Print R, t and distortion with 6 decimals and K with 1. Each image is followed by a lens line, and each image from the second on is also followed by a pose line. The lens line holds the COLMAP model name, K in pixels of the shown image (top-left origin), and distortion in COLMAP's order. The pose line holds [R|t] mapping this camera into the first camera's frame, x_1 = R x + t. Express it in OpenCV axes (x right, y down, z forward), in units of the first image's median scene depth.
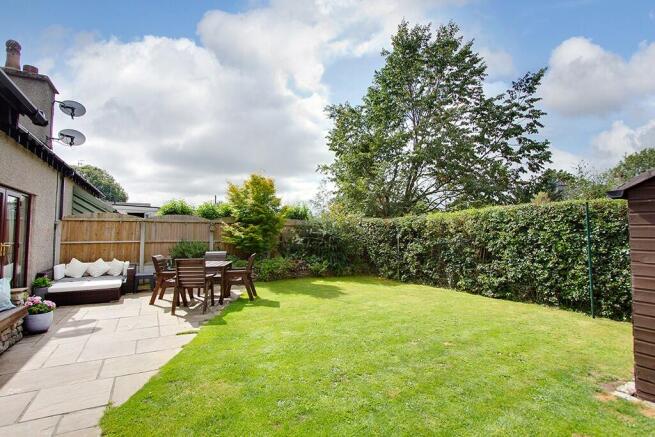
lens RADIAL K [[316.1, 0, 315.0], [0, 316.1, 210.2], [0, 0, 1]] dist [-0.024247, 0.002865]
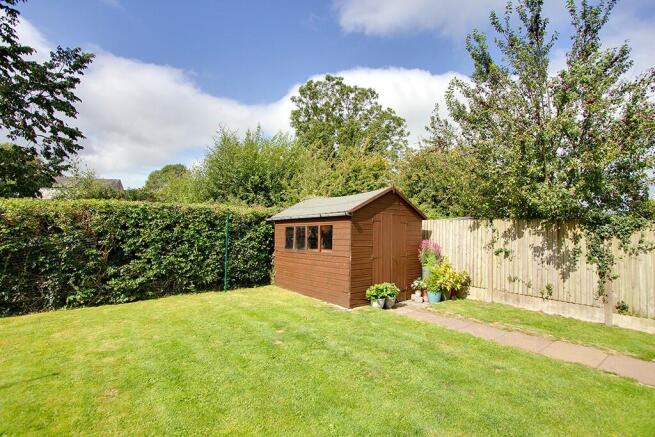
lens RADIAL K [[316.1, 0, 321.0], [0, 316.1, 217.4], [0, 0, 1]] dist [-0.024247, 0.002865]
pose [[-0.191844, 0.032723, 0.980880, -0.360651], [-0.079237, 0.995665, -0.048714, 0.031440], [-0.978221, -0.087068, -0.188419, 0.549314]]
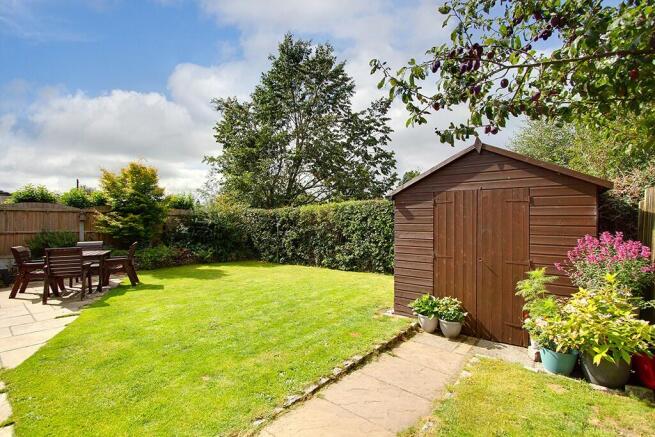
lens RADIAL K [[316.1, 0, 334.6], [0, 316.1, 216.3], [0, 0, 1]] dist [-0.024247, 0.002865]
pose [[0.923636, 0.003895, 0.383252, 0.013568], [-0.023469, 0.998647, 0.046410, -0.008325], [-0.382552, -0.051860, 0.922477, -0.167780]]
